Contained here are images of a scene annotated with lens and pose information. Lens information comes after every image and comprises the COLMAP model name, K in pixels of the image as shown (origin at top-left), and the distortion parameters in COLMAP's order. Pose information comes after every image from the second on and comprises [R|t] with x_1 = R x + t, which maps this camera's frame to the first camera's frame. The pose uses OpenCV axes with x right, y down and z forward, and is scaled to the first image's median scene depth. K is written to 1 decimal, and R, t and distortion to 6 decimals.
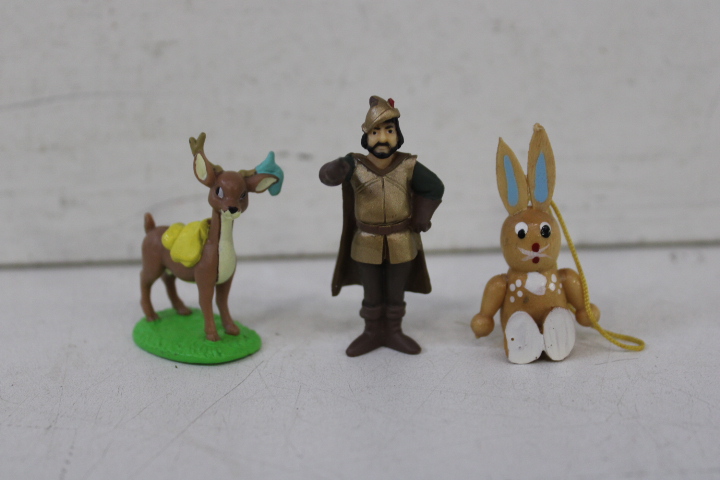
lens RADIAL K [[1033.2, 0, 359.3], [0, 1033.2, 236.1], [0, 0, 1]] dist [-0.029518, 0.000000]
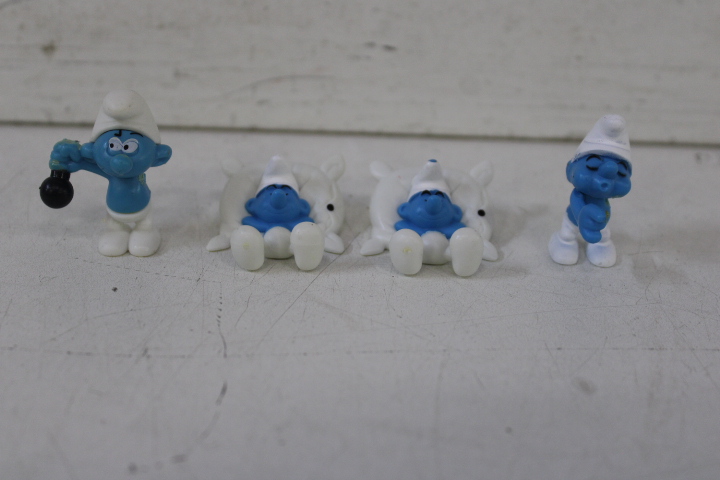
lens RADIAL K [[1033.2, 0, 363.5], [0, 1033.2, 243.3], [0, 0, 1]] dist [-0.029518, 0.000000]
pose [[0.997765, 0.066244, 0.008802, -0.077816], [-0.066743, 0.981270, 0.180708, -0.070439], [0.003334, -0.180891, 0.983497, -0.168693]]
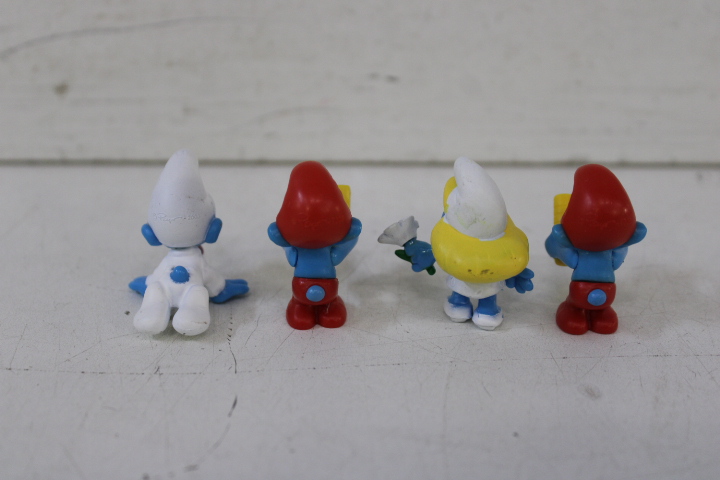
lens RADIAL K [[1033.2, 0, 362.3], [0, 1033.2, 240.2], [0, 0, 1]] dist [-0.029518, 0.000000]
pose [[0.999161, 0.039744, -0.009885, -0.068444], [-0.038151, 0.991000, 0.128308, -0.045107], [0.014895, -0.127823, 0.991685, -0.190927]]
